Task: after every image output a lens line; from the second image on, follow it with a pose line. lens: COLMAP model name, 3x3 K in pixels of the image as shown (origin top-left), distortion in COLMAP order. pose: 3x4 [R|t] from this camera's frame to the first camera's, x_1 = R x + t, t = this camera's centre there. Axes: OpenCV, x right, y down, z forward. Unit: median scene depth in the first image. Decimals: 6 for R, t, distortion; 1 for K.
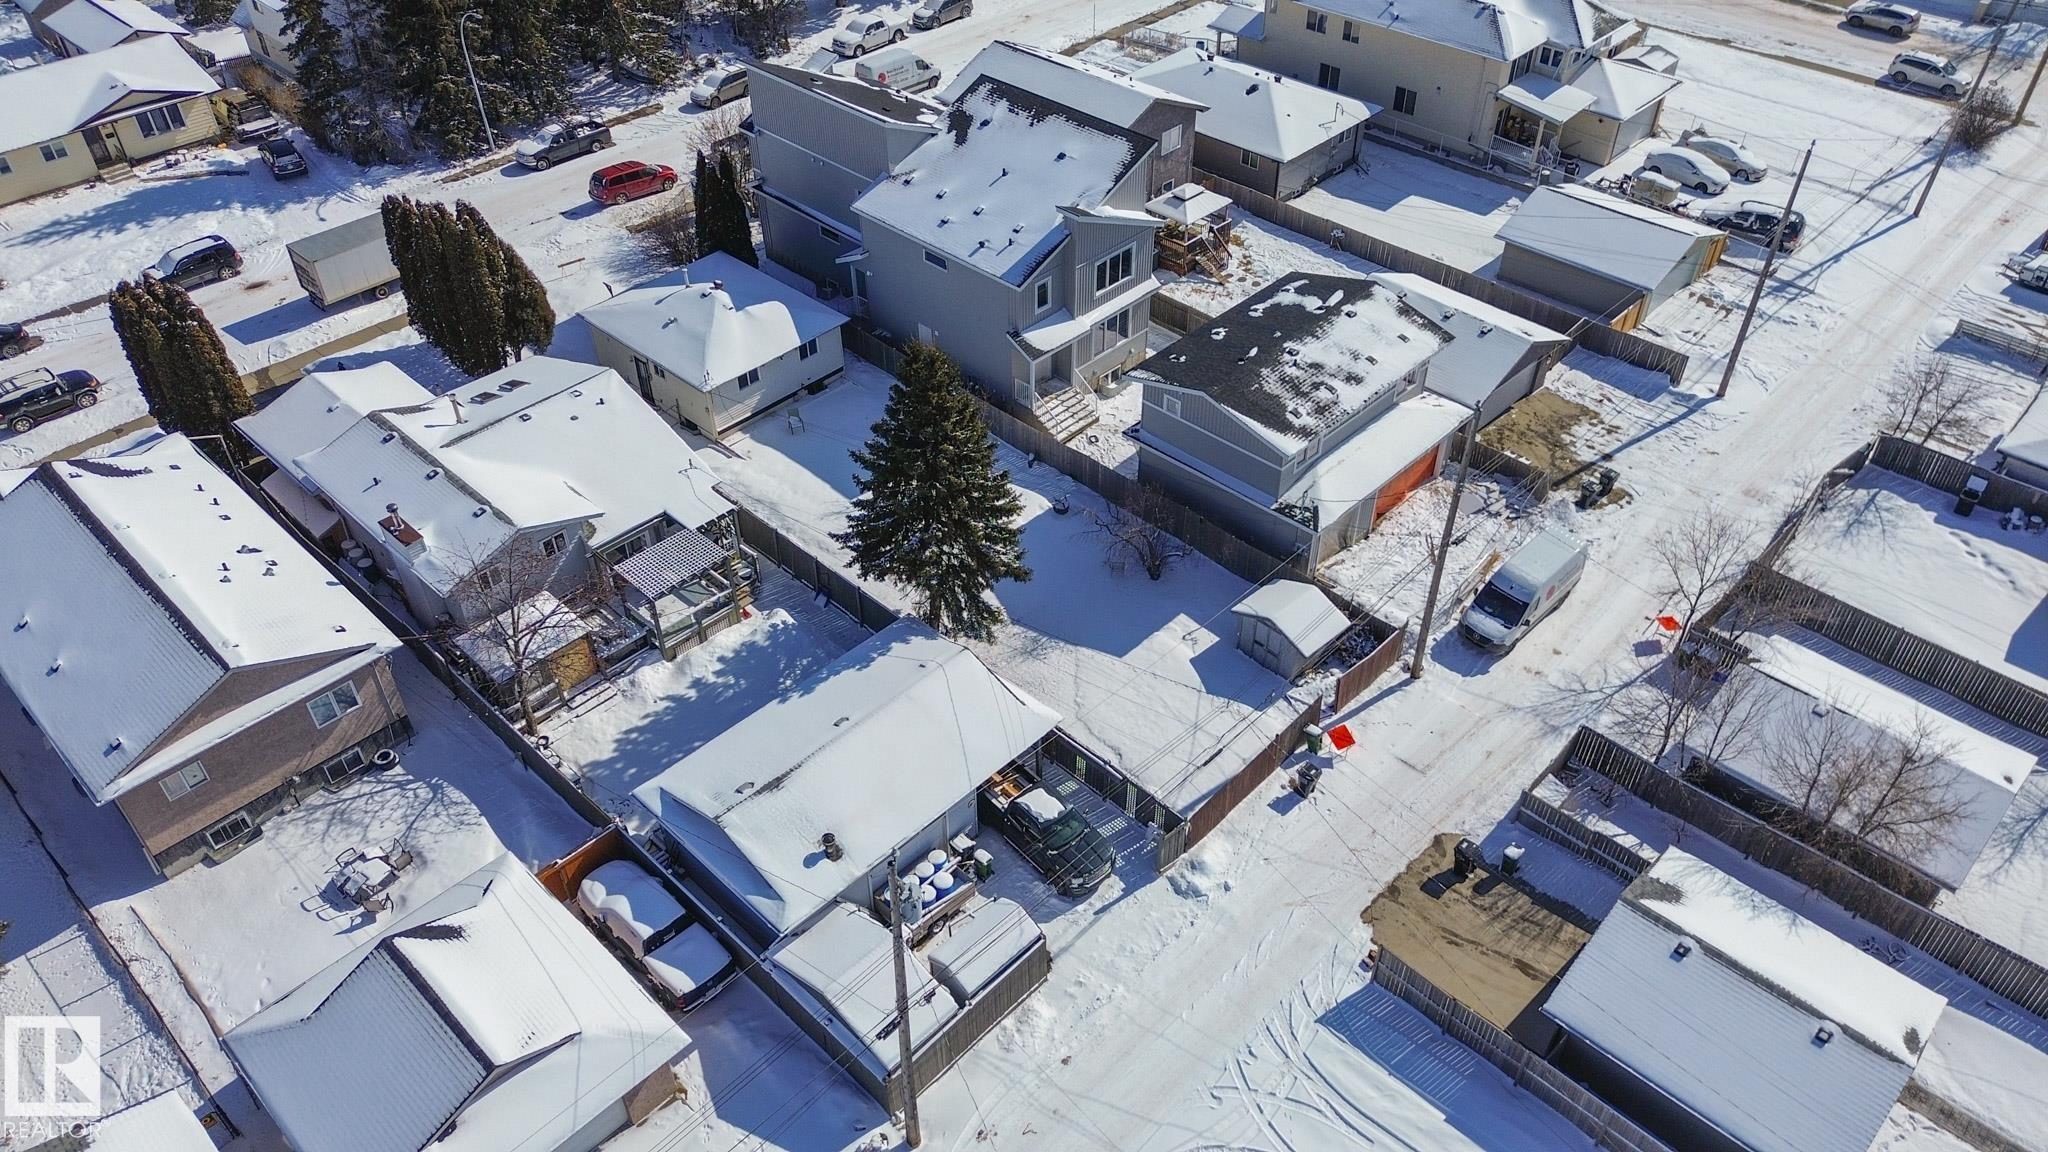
lens RADIAL K [[1424.5, 0, 1022.0], [0, 1424.5, 595.6], [0, 0, 1]] dist [0.042066, -0.027414]
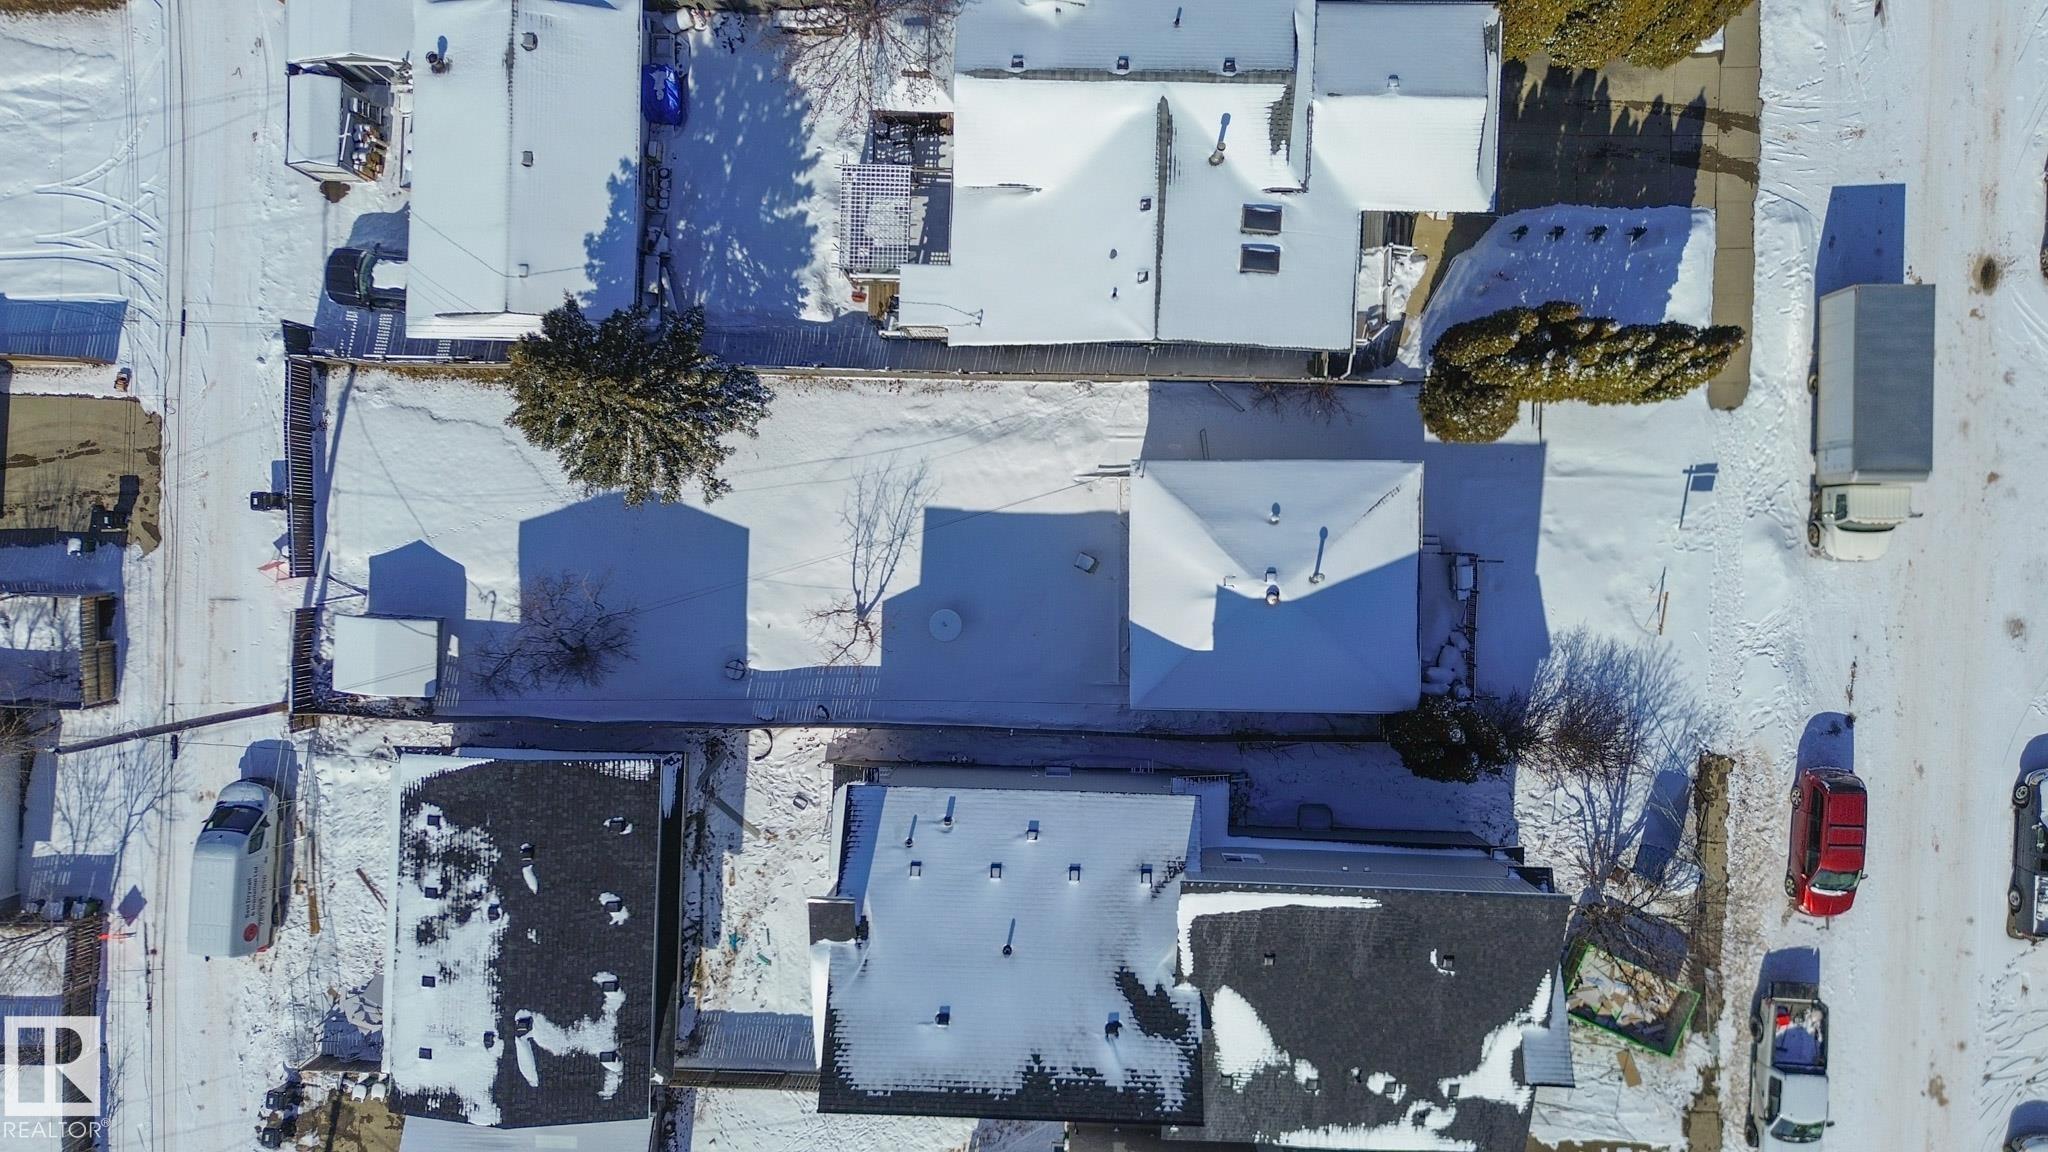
lens RADIAL K [[1444.6, 0, 1024.0], [0, 1444.6, 576.0], [0, 0, 1]] dist [0.077340, -0.087708]
pose [[-0.735100, 0.676790, 0.039800, -0.170891], [-0.426420, -0.507201, 0.748941, -0.750999], [0.527062, 0.533575, 0.661440, 0.486373]]
